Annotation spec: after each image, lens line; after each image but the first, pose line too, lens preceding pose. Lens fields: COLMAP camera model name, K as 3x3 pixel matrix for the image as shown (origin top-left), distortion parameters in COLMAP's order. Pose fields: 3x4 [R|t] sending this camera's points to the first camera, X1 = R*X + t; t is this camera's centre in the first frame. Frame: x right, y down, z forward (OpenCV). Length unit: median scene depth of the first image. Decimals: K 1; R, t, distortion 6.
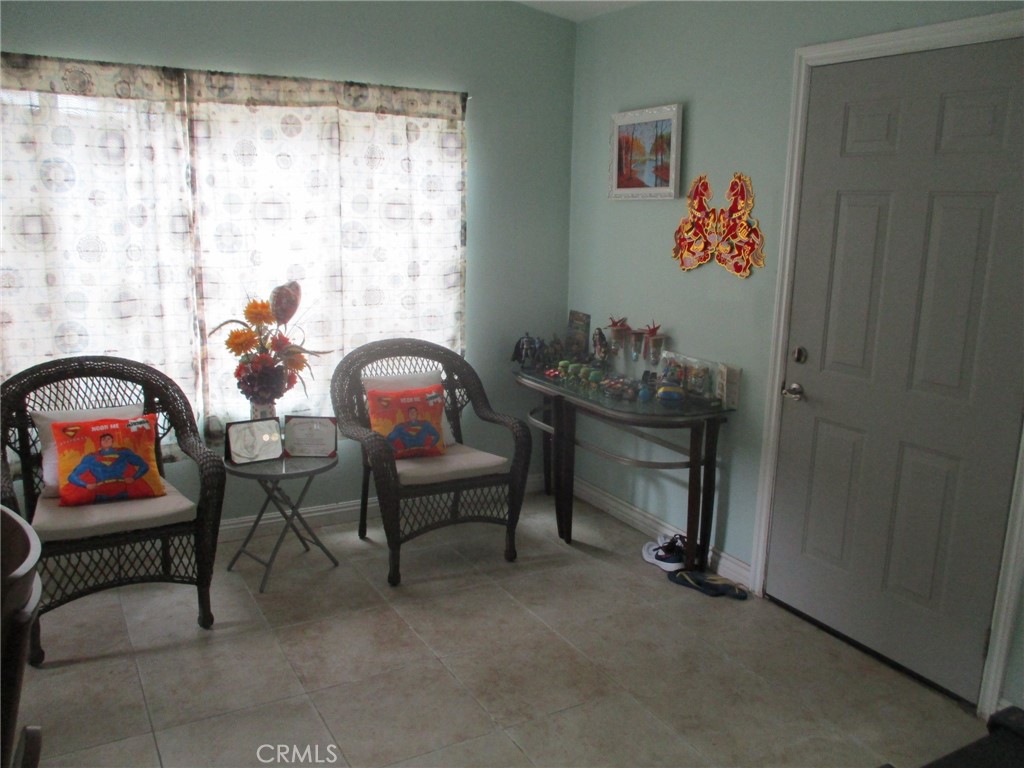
lens RADIAL K [[870.2, 0, 504.1], [0, 870.2, 379.3], [0, 0, 1]] dist [0.008597, 0.005854]
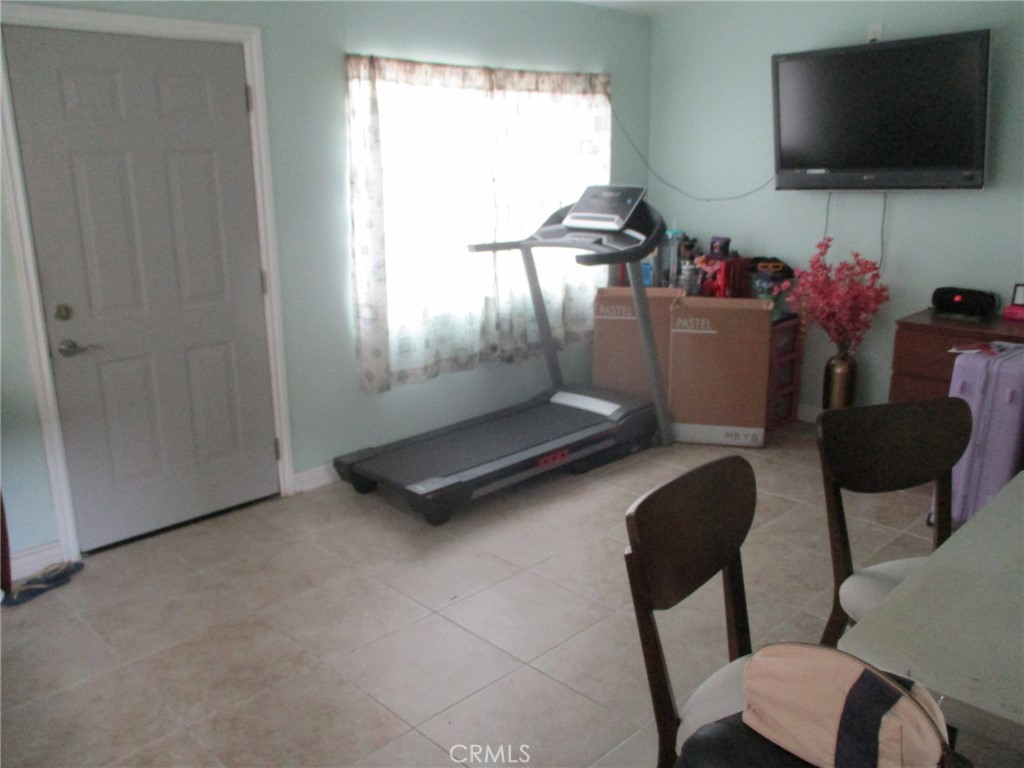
lens RADIAL K [[870.2, 0, 503.1], [0, 870.2, 385.1], [0, 0, 1]] dist [0.008597, 0.005854]
pose [[-0.237652, -0.264799, 0.934560, -0.782975], [0.221691, 0.921946, 0.317599, -0.163532], [-0.945714, 0.282662, -0.160398, 0.712377]]
